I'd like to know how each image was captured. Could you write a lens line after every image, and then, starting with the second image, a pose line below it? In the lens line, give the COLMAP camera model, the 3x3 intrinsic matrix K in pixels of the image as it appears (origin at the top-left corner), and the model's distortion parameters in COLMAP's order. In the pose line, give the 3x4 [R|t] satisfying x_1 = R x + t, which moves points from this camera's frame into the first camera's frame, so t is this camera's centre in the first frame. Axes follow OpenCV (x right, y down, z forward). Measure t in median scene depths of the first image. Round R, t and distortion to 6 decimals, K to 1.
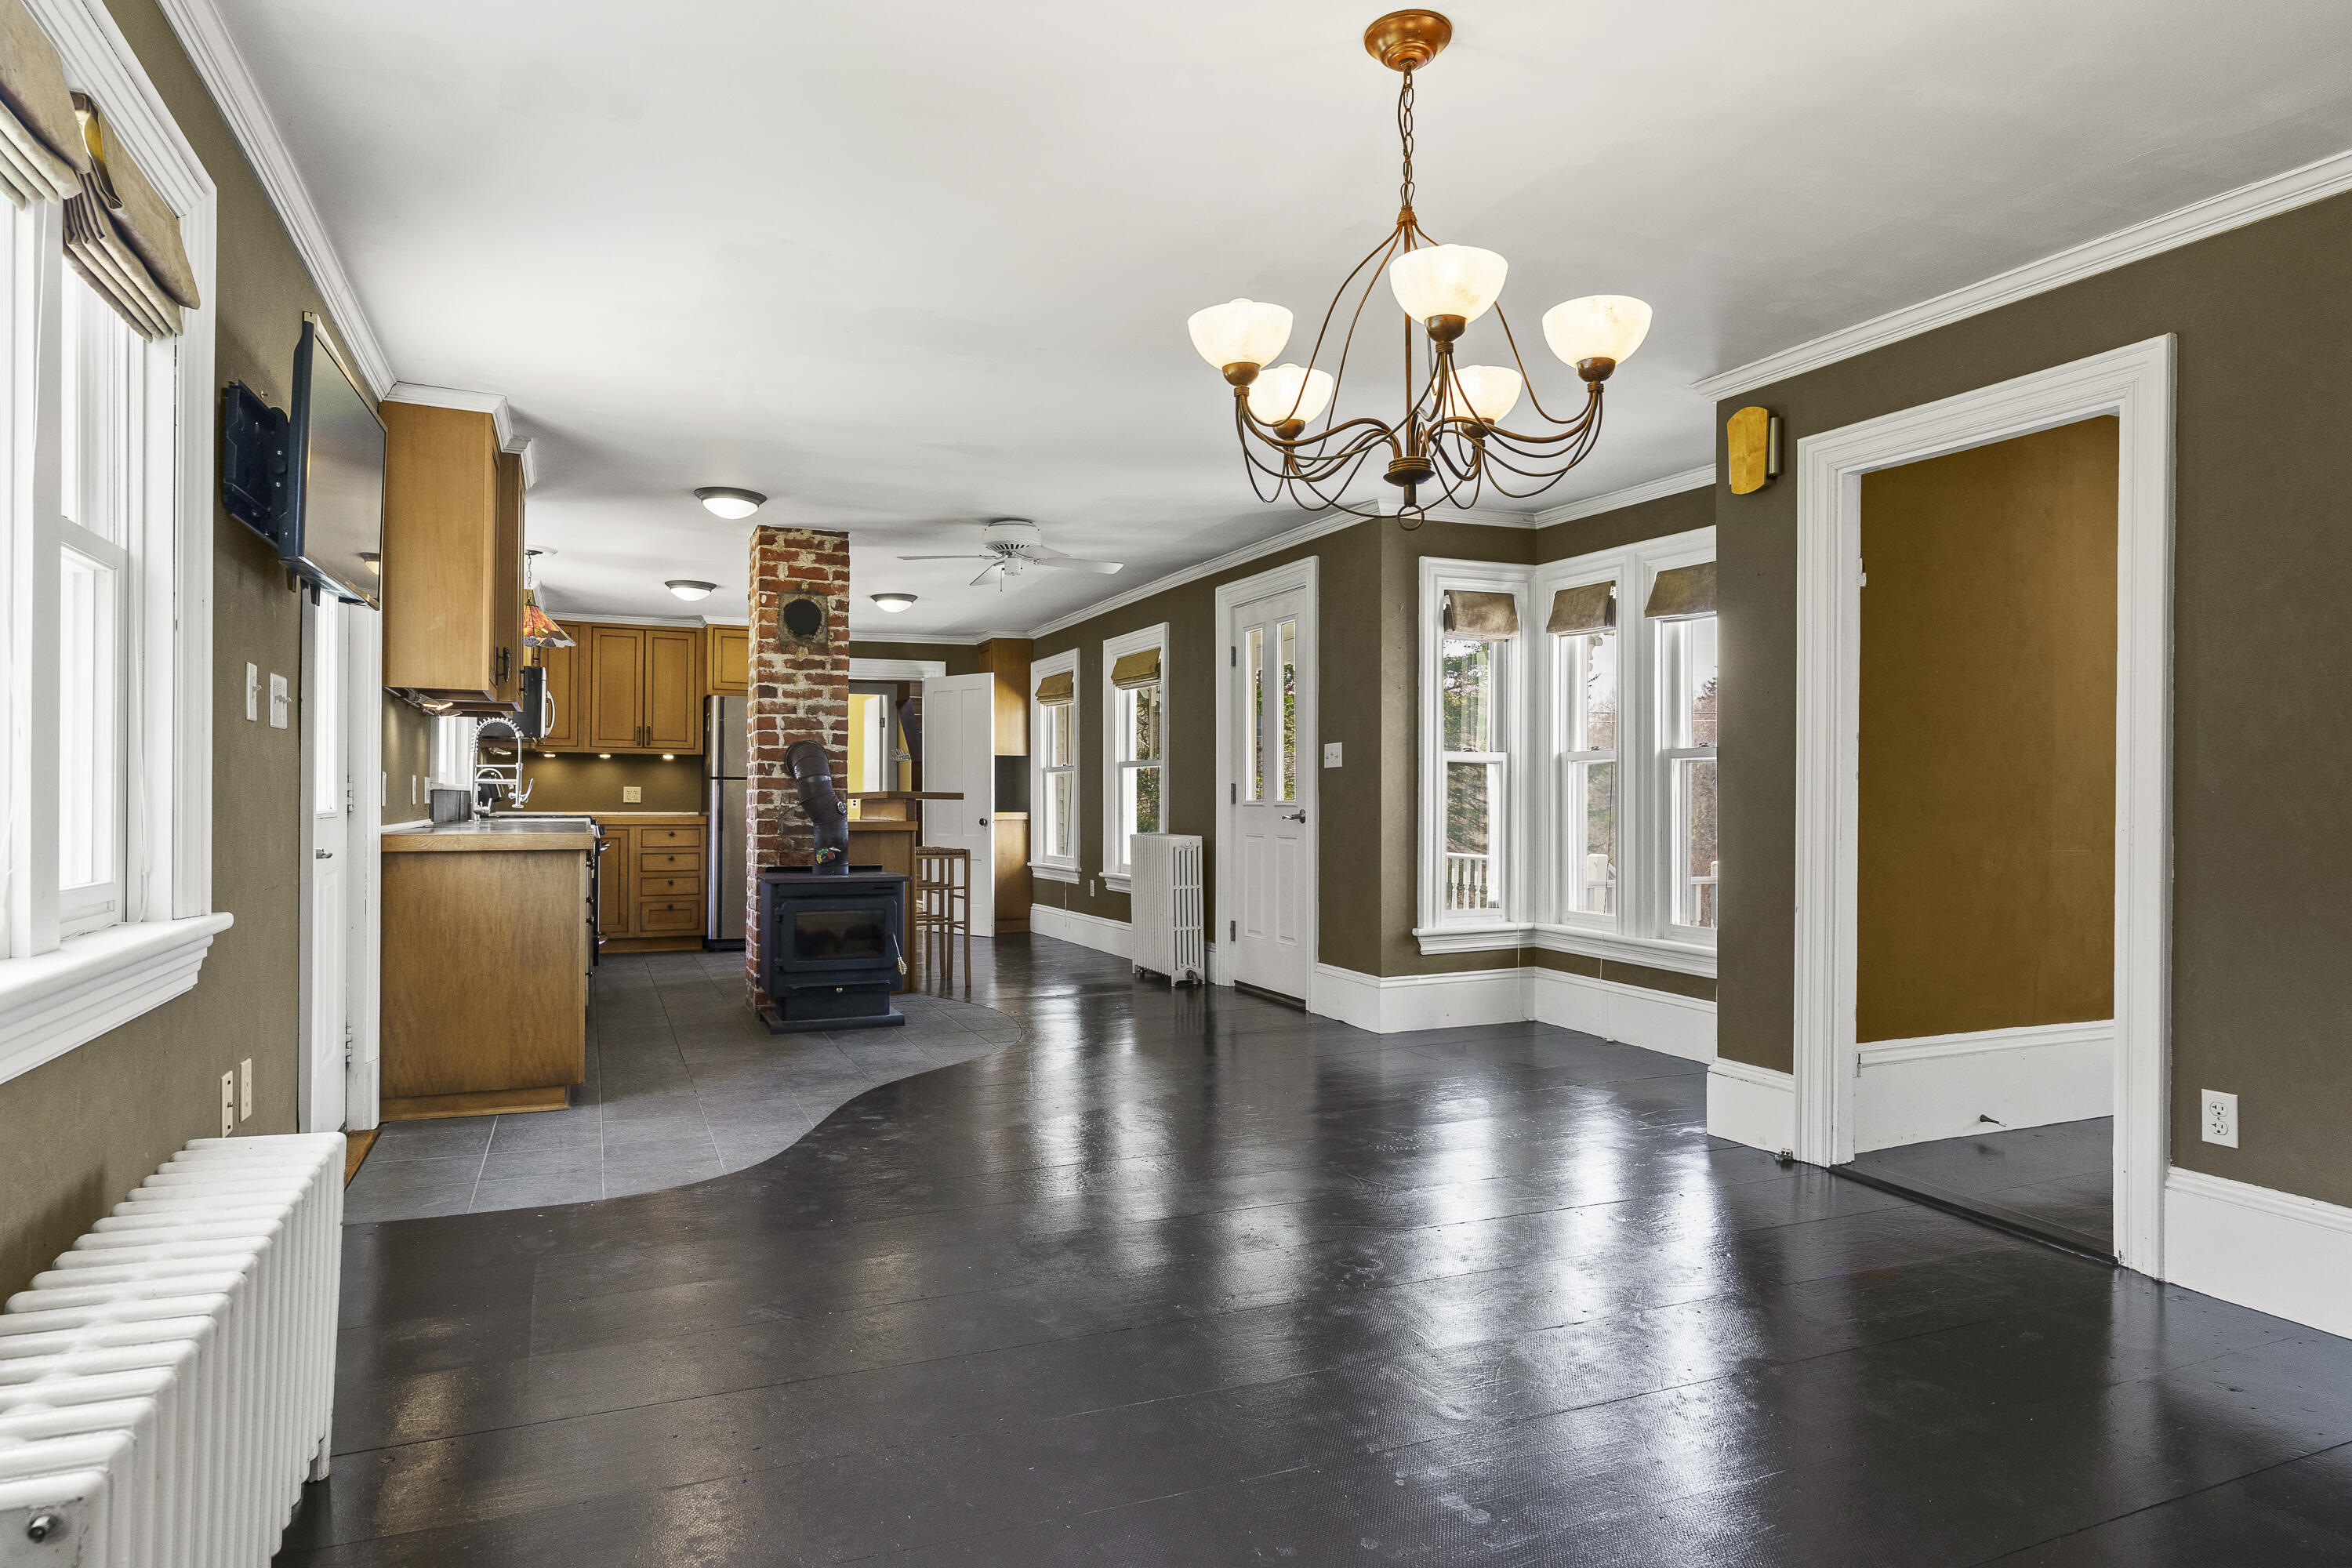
lens RADIAL K [[1344.4, 0, 1176.0], [0, 1344.4, 784.0], [0, 0, 1]] dist [-0.004484, -0.000426]
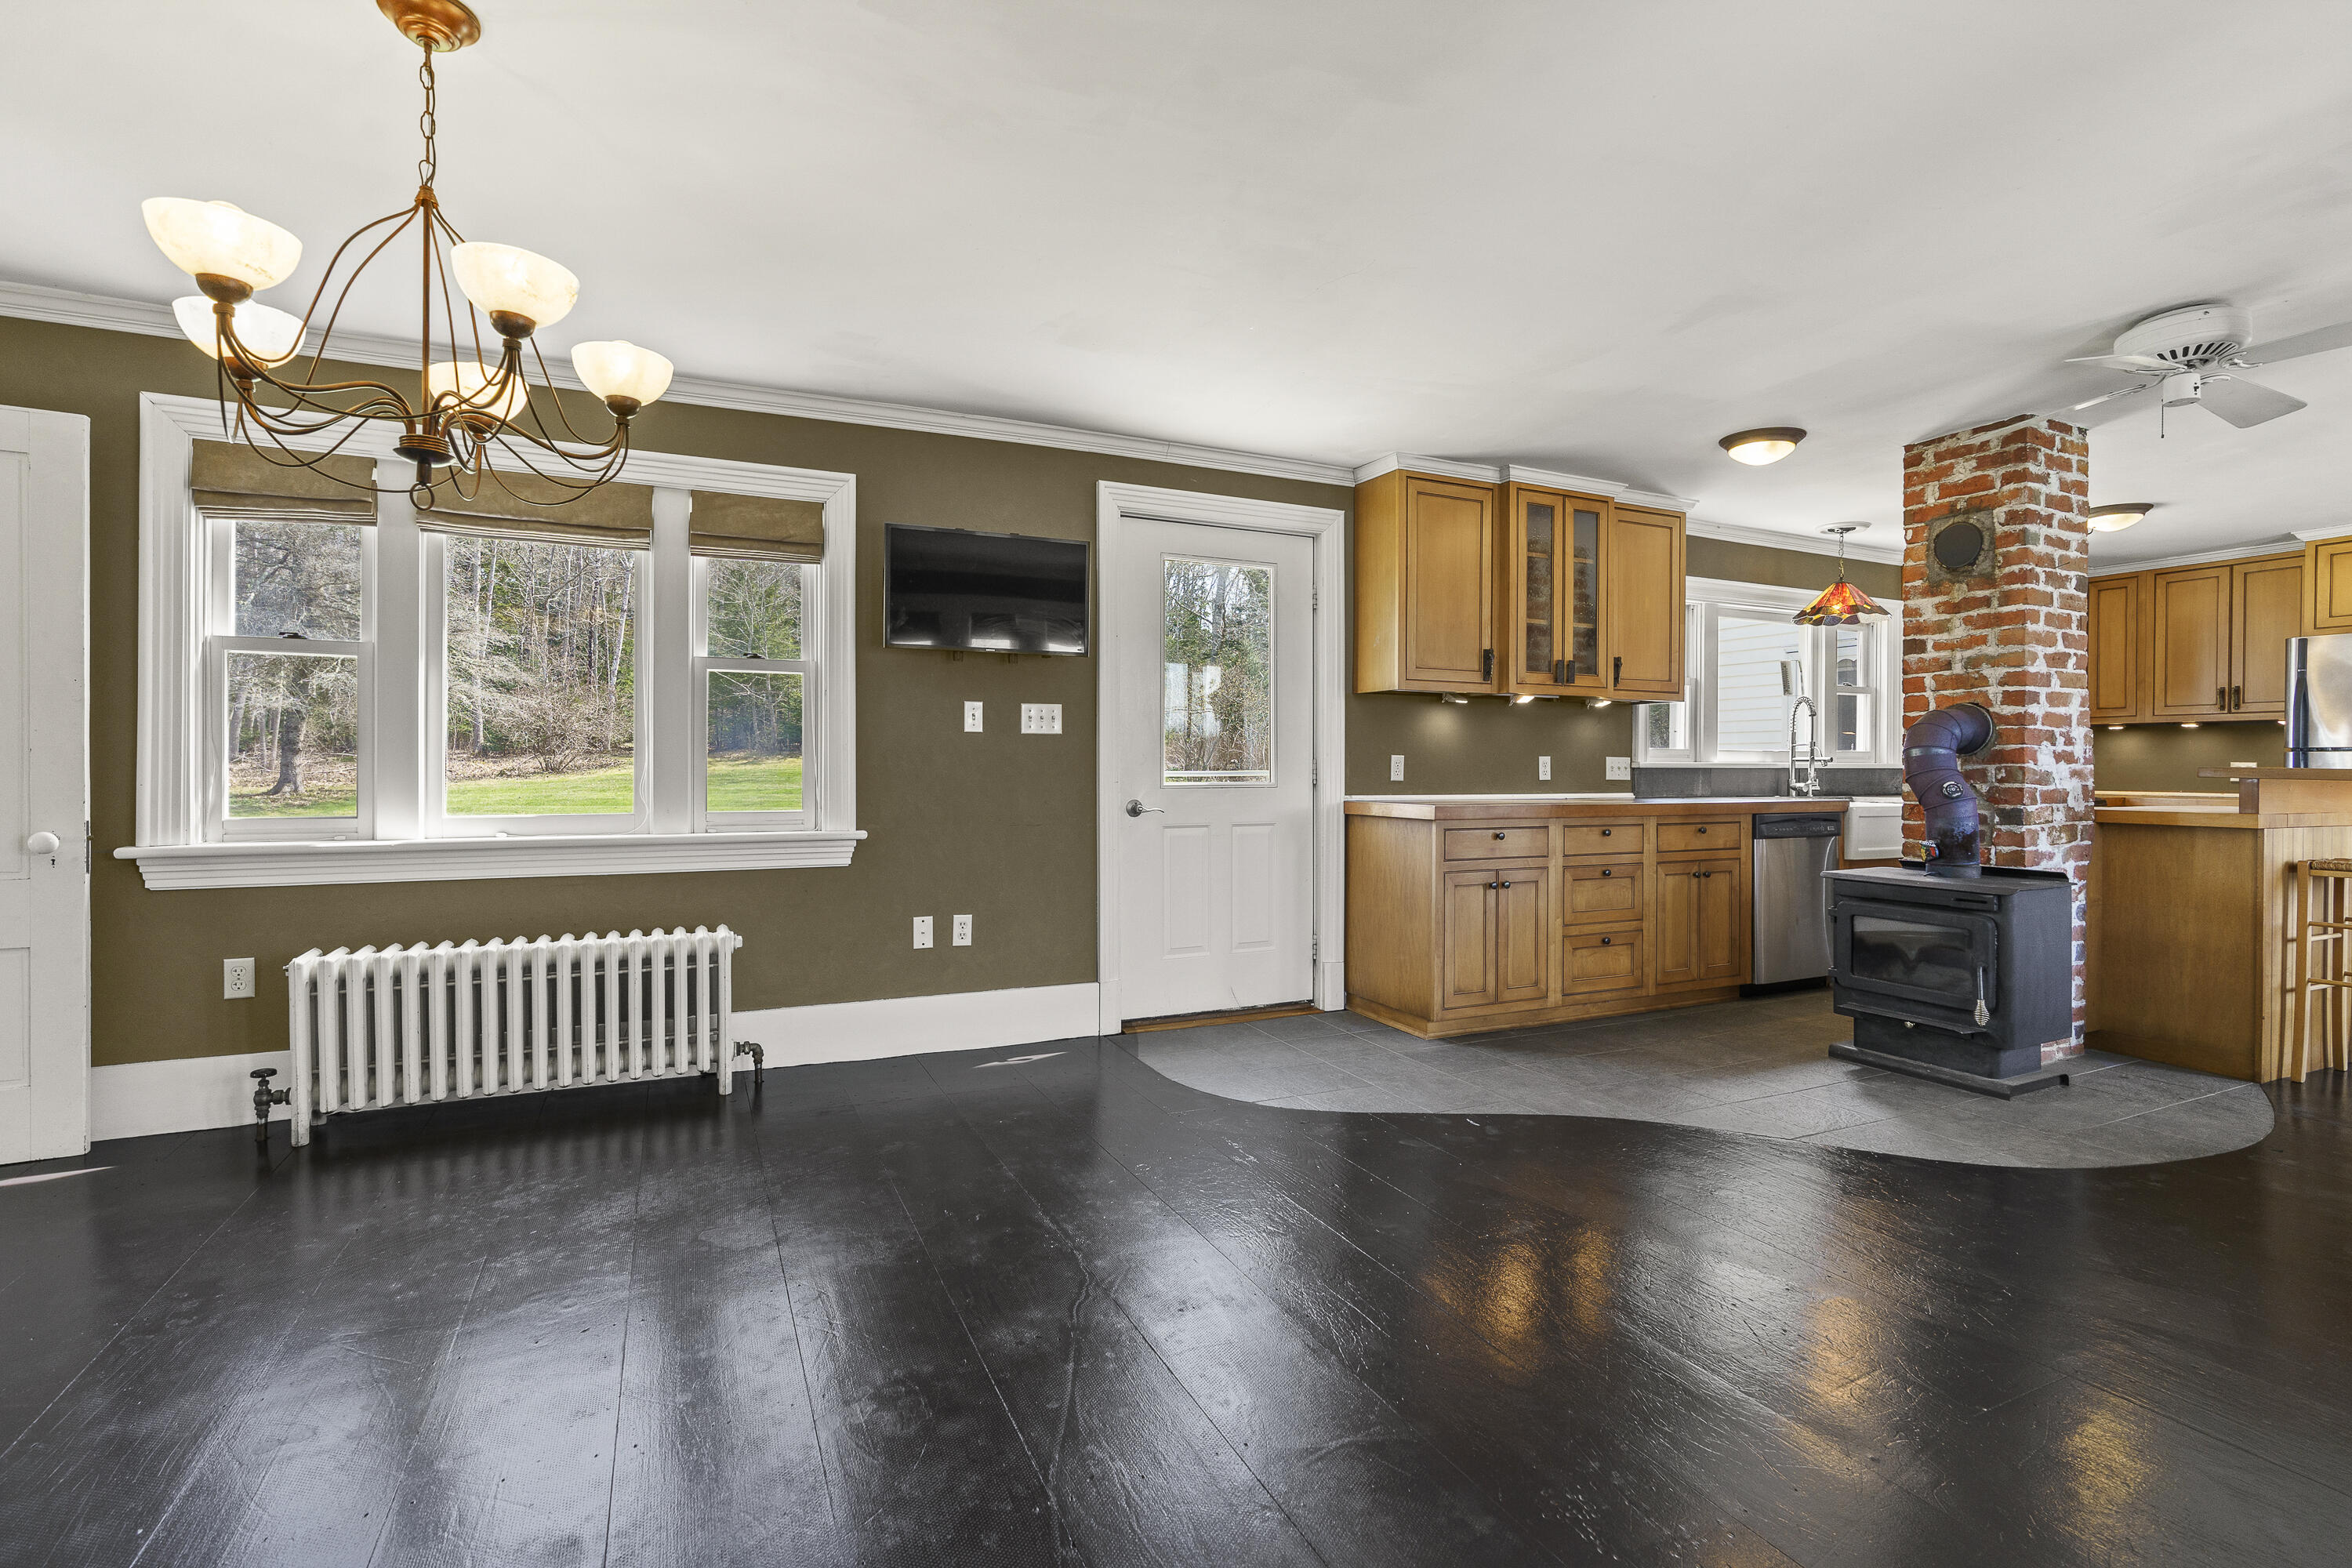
lens RADIAL K [[1079.5, 0, 1173.2], [0, 1079.5, 771.5], [0, 0, 1]] dist [-0.003756, 0.000708]
pose [[0.020162, 0.000236, -0.999797, 0.336781], [0.007863, 0.999969, 0.000394, 0.003593], [0.999766, -0.007869, 0.020159, 0.524850]]
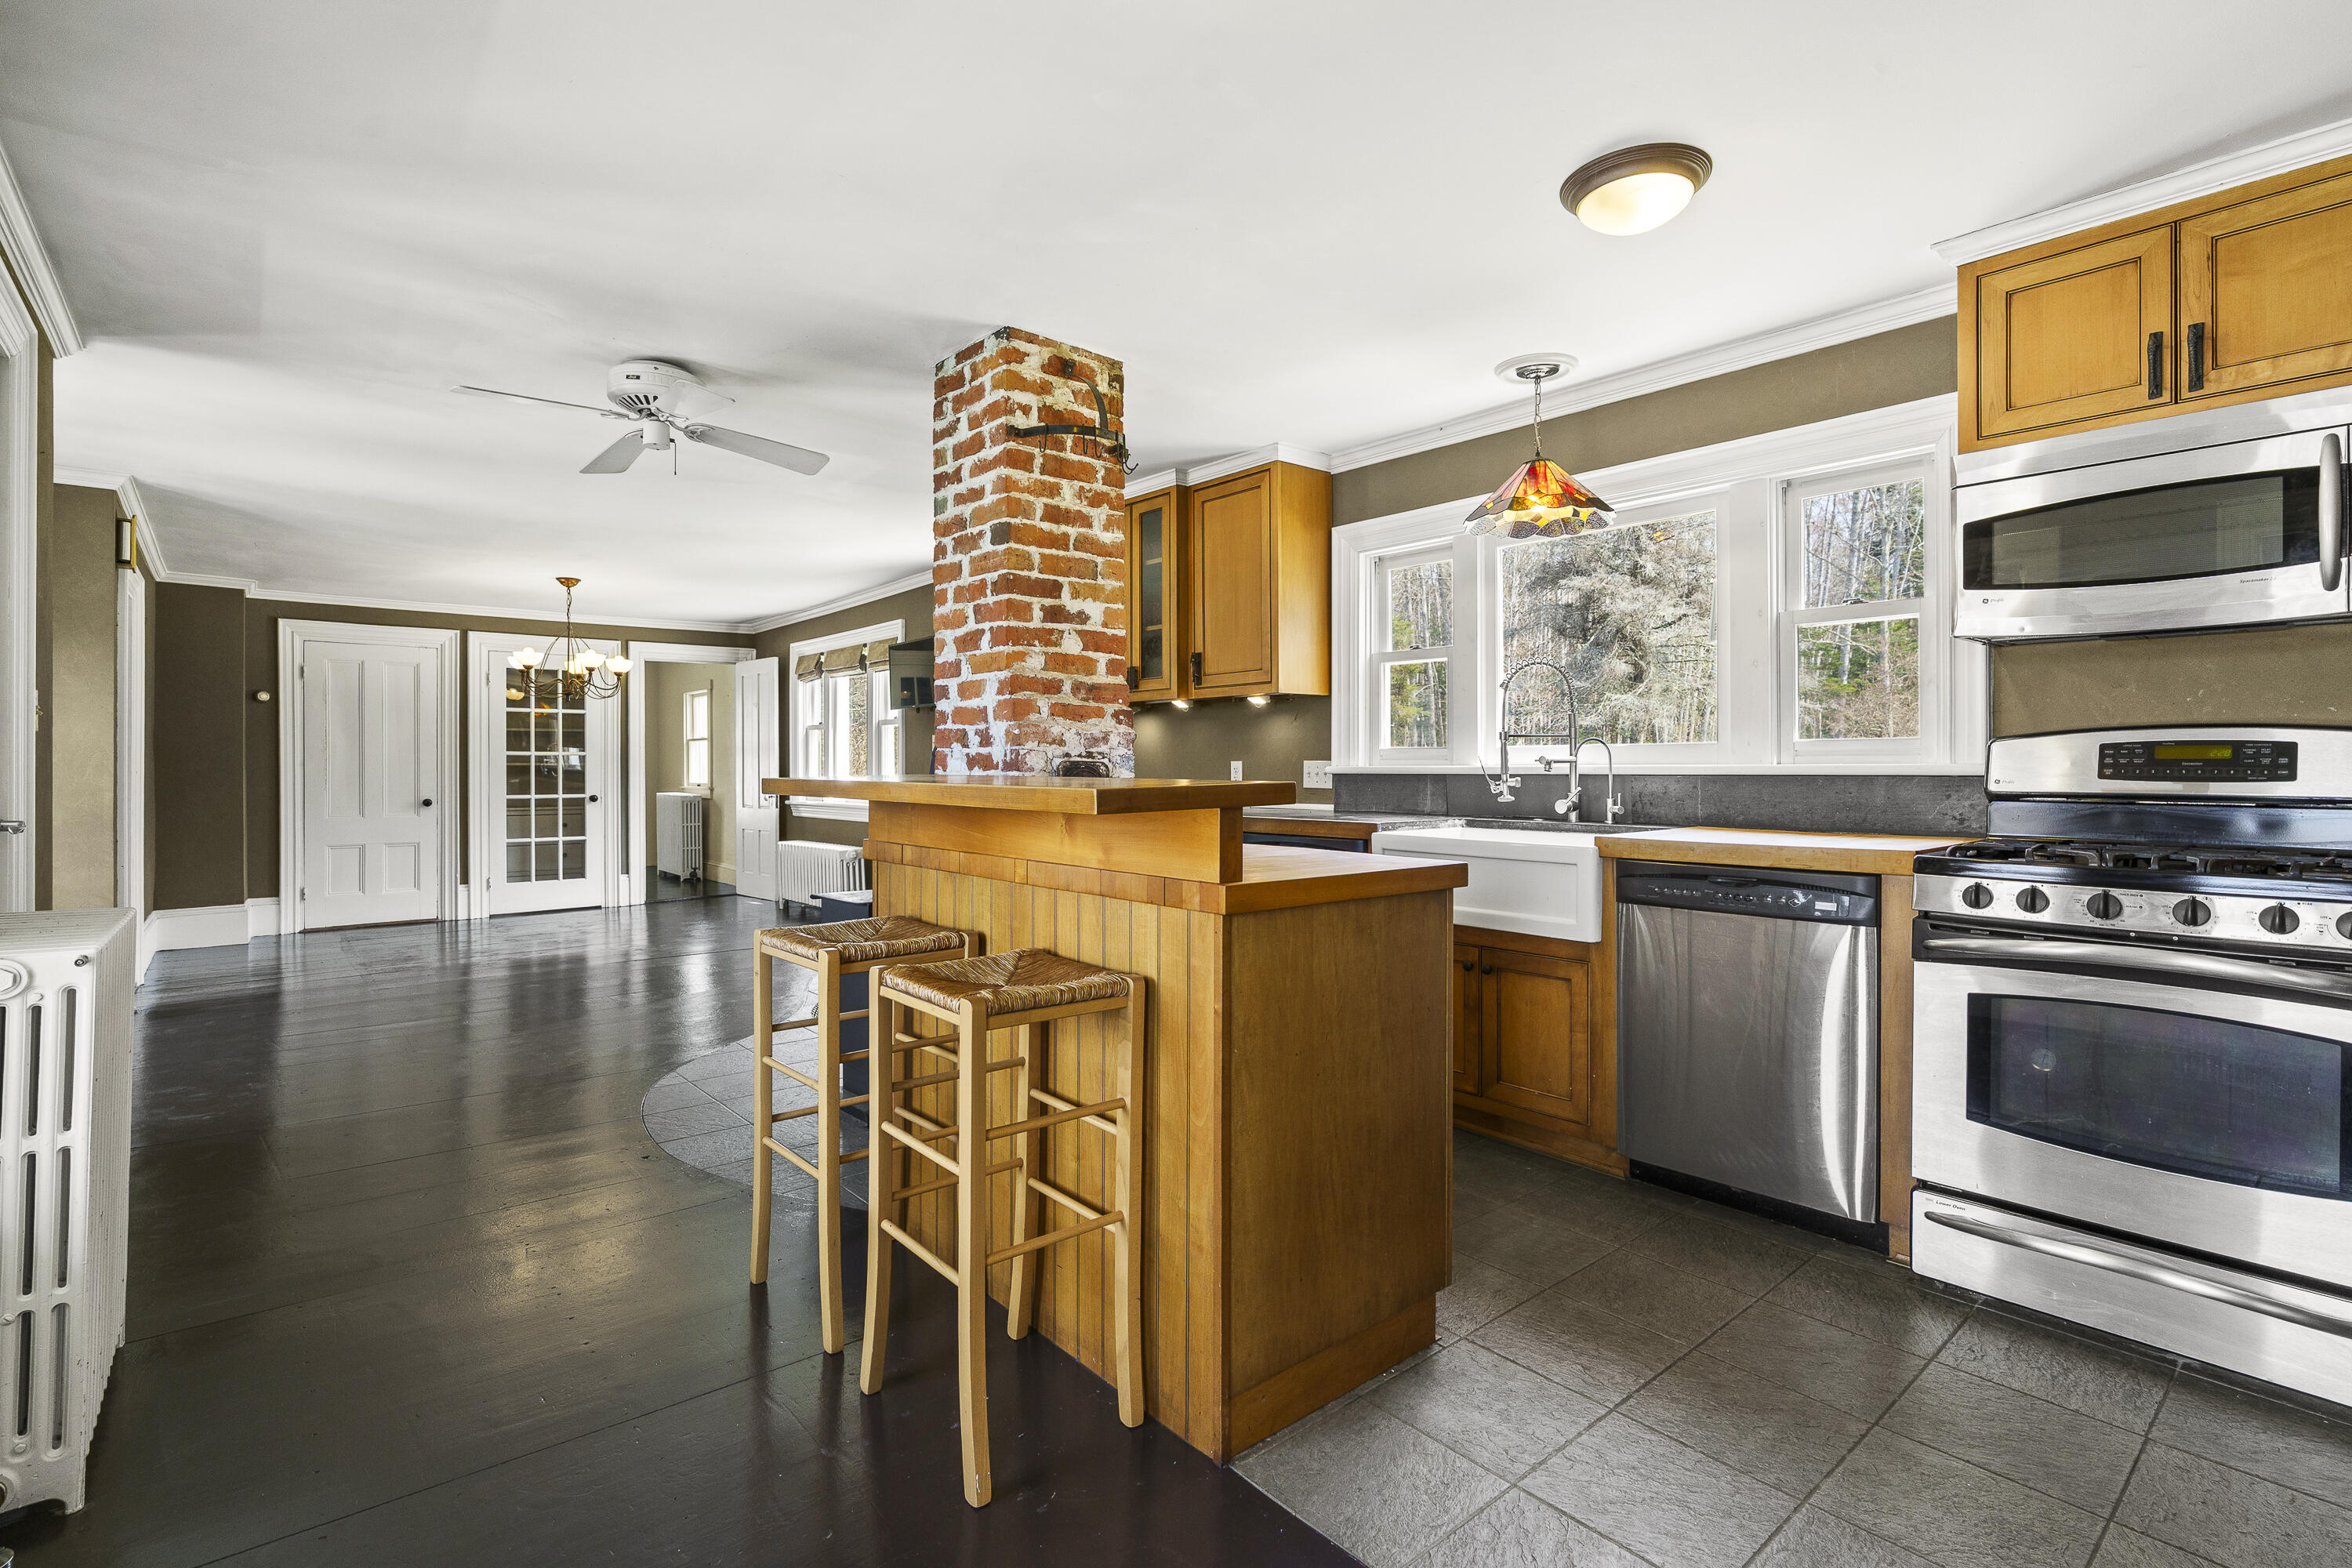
lens RADIAL K [[1096.0, 0, 1174.1], [0, 1096.0, 764.8], [0, 0, 1]] dist [-0.004261, 0.001288]
pose [[-0.959188, -0.003537, -0.282748, -0.208167], [0.000673, 0.999890, -0.014792, 0.008494], [0.282770, -0.014378, -0.959080, 1.537738]]
